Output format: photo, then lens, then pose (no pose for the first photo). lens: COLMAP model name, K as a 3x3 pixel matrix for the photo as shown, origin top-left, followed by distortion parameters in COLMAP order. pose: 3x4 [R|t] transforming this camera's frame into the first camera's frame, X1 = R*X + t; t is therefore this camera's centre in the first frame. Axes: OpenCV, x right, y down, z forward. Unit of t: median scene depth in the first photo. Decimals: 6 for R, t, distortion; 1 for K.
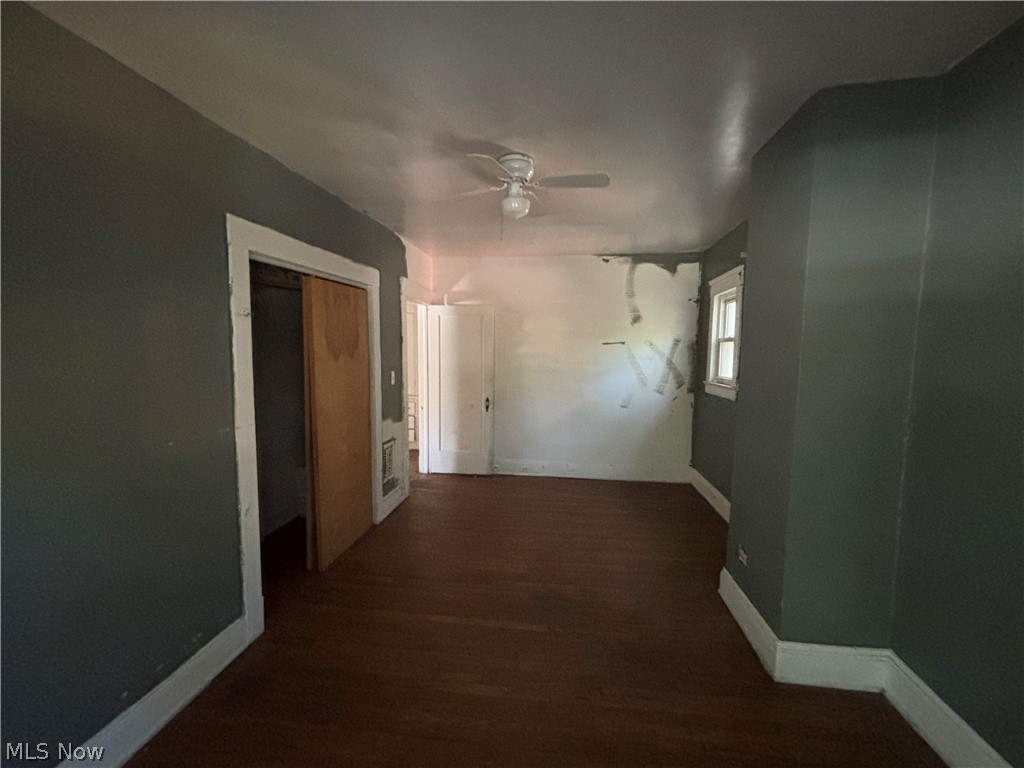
lens RADIAL K [[415.7, 0, 508.1], [0, 415.7, 380.7], [0, 0, 1]] dist [0.010990, -0.002042]
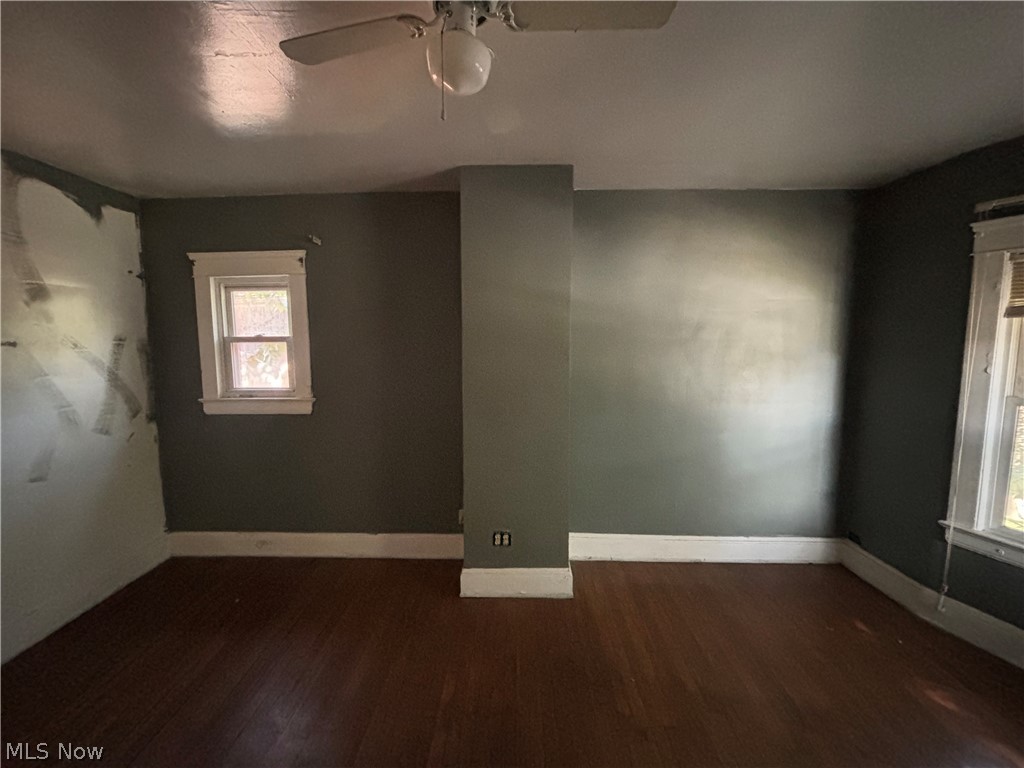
lens RADIAL K [[415.7, 0, 507.3], [0, 415.7, 388.9], [0, 0, 1]] dist [0.010990, -0.002042]
pose [[-0.089588, -0.118133, 0.988948, -0.237534], [0.082314, 0.988666, 0.125556, -0.055899], [-0.992572, 0.092652, -0.078849, 0.510469]]
